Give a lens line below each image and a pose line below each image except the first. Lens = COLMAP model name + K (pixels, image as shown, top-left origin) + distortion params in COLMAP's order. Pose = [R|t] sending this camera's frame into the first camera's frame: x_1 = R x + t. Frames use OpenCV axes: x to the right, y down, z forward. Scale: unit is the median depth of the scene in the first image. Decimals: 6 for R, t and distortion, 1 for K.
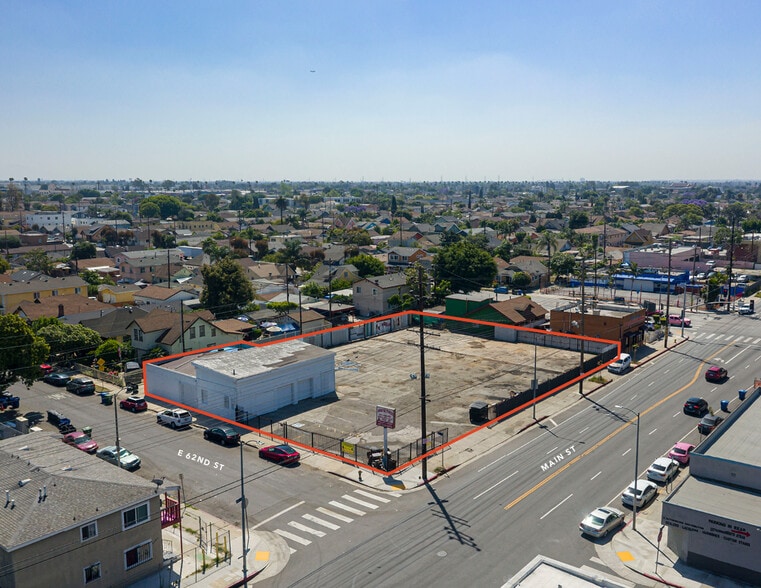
lens RADIAL K [[716.2, 0, 409.6], [0, 716.2, 294.0], [0, 0, 1]] dist [-0.002728, -0.001313]
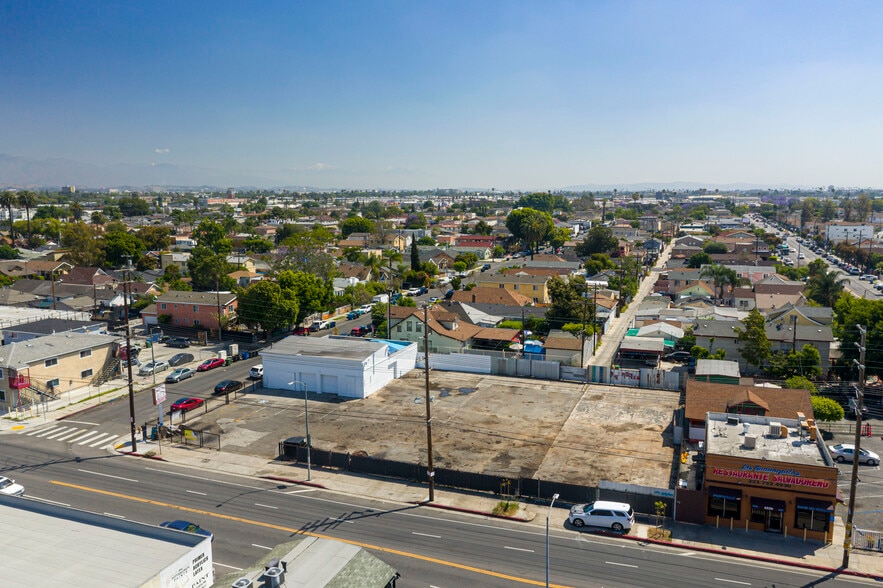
lens RADIAL K [[695.9, 0, 442.9], [0, 695.9, 291.7], [0, 0, 1]] dist [-0.008531, -0.005307]
pose [[0.289651, 0.131911, -0.947999, 0.865204], [-0.143075, 0.985296, 0.093385, -0.126152], [0.946378, 0.108586, 0.304265, 0.795633]]
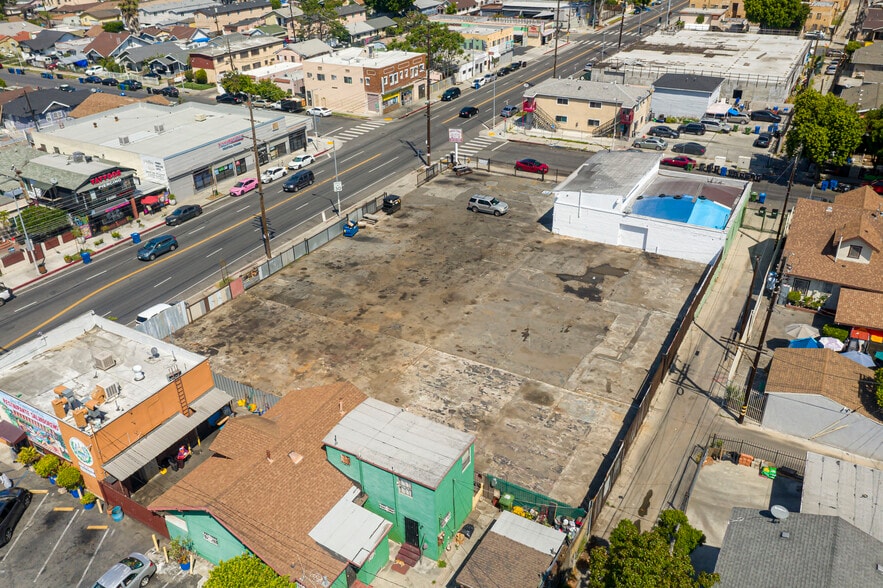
lens RADIAL K [[693.9, 0, 444.9], [0, 693.9, 294.9], [0, 0, 1]] dist [-0.016097, 0.042688]
pose [[-0.990258, 0.081971, -0.112557, 0.131957], [-0.004621, 0.788561, 0.614939, -0.334517], [0.139165, 0.609469, -0.780500, 1.716658]]
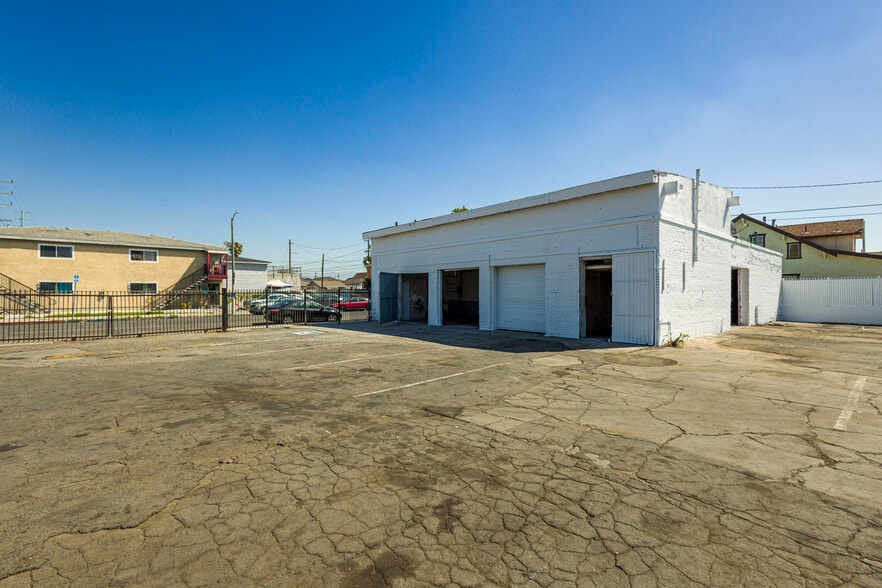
lens RADIAL K [[403.9, 0, 436.6], [0, 403.9, 295.0], [0, 0, 1]] dist [0.009392, 0.000210]
pose [[-0.196127, 0.005077, -0.980565, 0.036928], [-0.148789, 0.988254, 0.034877, 0.126925], [0.969224, 0.152738, -0.193068, 0.964483]]
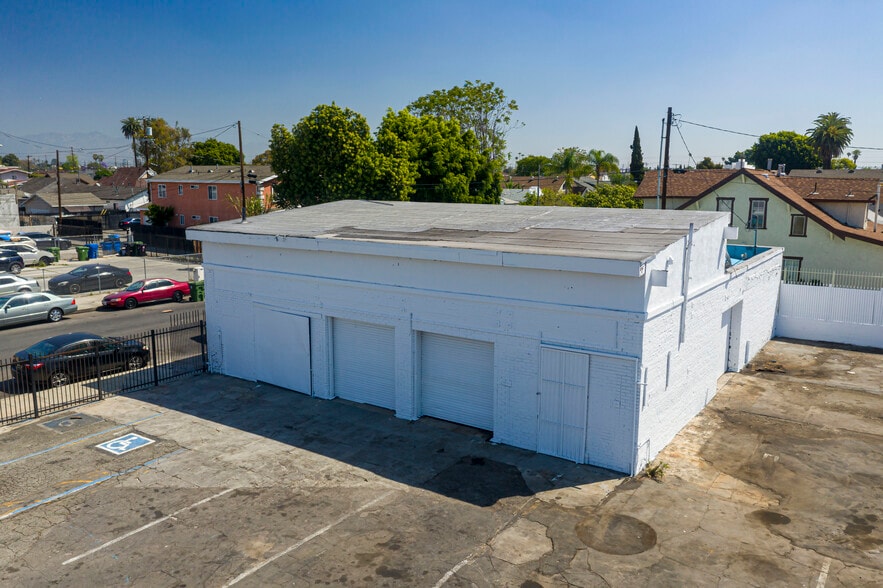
lens RADIAL K [[695.9, 0, 442.9], [0, 695.9, 291.7], [0, 0, 1]] dist [-0.008531, -0.005307]
pose [[0.049050, 0.162298, -0.985522, 0.060467], [-0.156547, 0.975764, 0.152899, 0.071399], [0.986452, 0.146781, 0.073268, 0.942510]]
